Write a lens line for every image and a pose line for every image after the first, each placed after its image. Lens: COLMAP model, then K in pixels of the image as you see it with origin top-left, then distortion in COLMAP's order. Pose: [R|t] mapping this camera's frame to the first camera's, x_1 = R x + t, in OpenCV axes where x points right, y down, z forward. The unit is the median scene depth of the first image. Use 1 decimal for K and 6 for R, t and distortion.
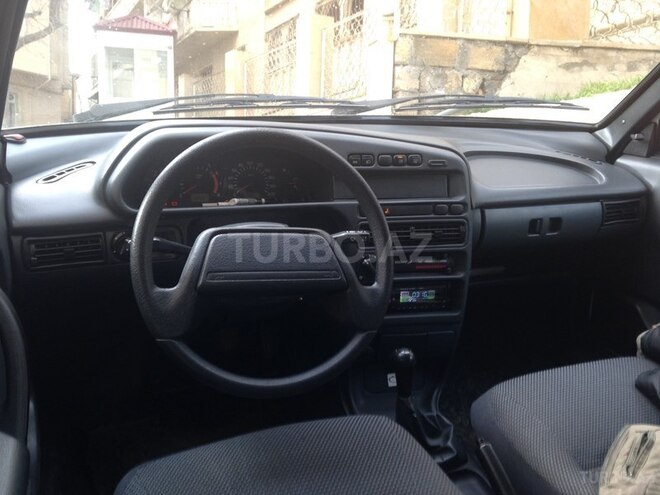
lens RADIAL K [[630.0, 0, 329.7], [0, 630.0, 249.2], [0, 0, 1]] dist [0.082628, 0.000000]
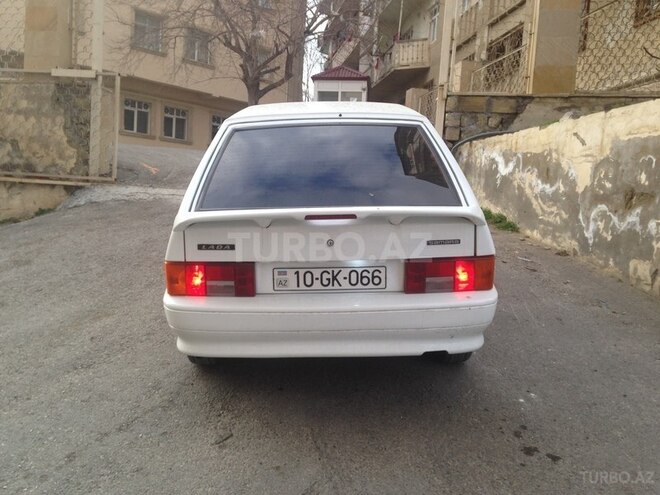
lens RADIAL K [[630.0, 0, 329.7], [0, 630.0, 247.5], [0, 0, 1]] dist [0.082628, 0.000000]
pose [[0.943597, 0.040424, -0.328619, 0.373171], [-0.051739, 0.998328, -0.025757, 0.143550], [0.327028, 0.041307, 0.944111, -0.732112]]
